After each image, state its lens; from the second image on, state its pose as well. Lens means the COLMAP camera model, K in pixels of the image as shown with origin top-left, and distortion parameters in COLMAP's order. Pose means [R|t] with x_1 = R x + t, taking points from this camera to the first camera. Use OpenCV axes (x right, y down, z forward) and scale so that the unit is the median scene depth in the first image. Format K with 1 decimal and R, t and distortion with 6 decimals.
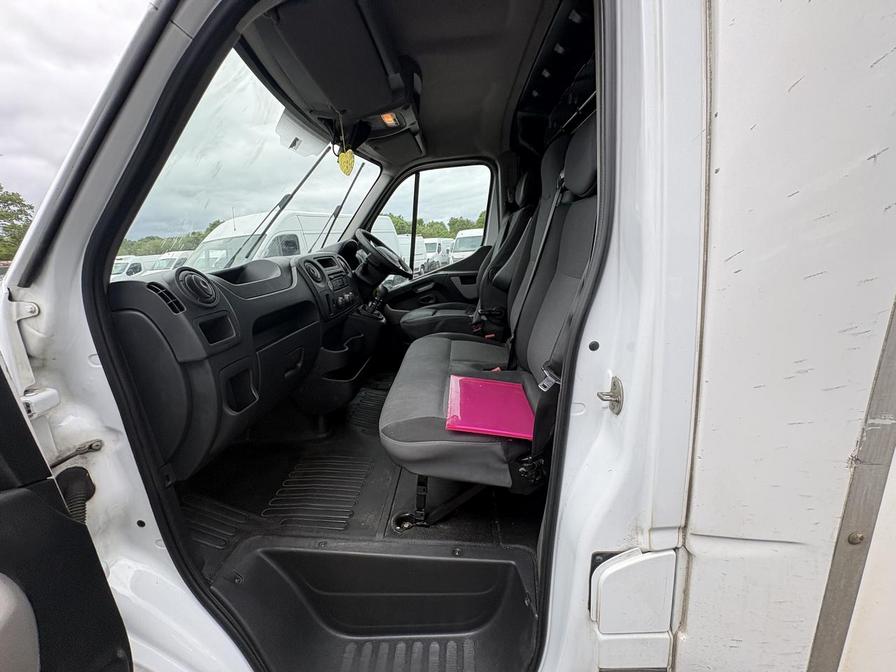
lens RADIAL K [[358.5, 0, 447.6], [0, 358.5, 340.7], [0, 0, 1]] dist [0.008422, -0.000160]
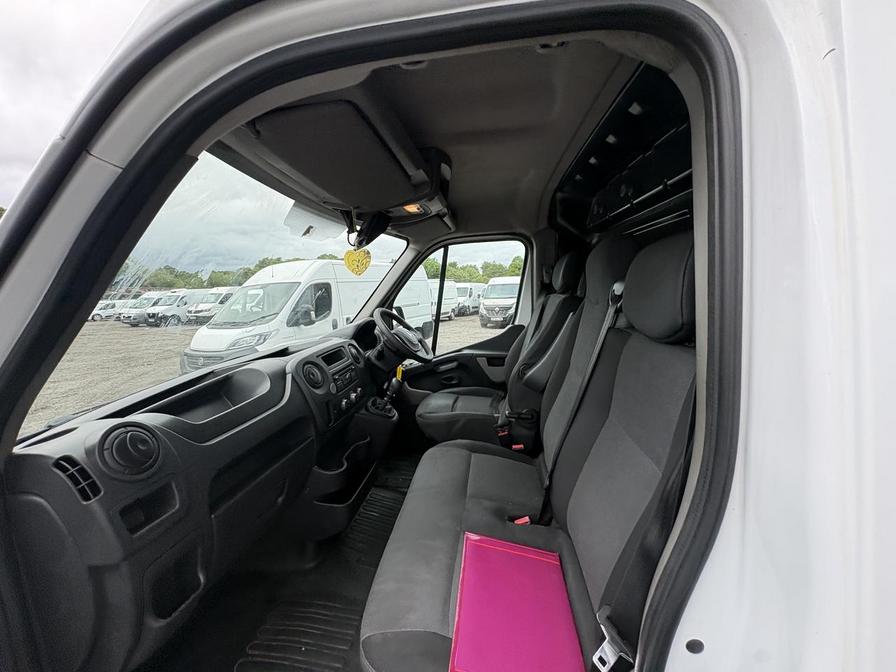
lens RADIAL K [[355.3, 0, 451.1], [0, 355.3, 340.1], [0, 0, 1]] dist [-0.001547, 0.000056]
pose [[0.996170, 0.047863, -0.073178, 0.010541], [-0.055073, 0.993472, -0.099904, -0.170041], [0.067918, 0.103551, 0.992303, 0.136723]]
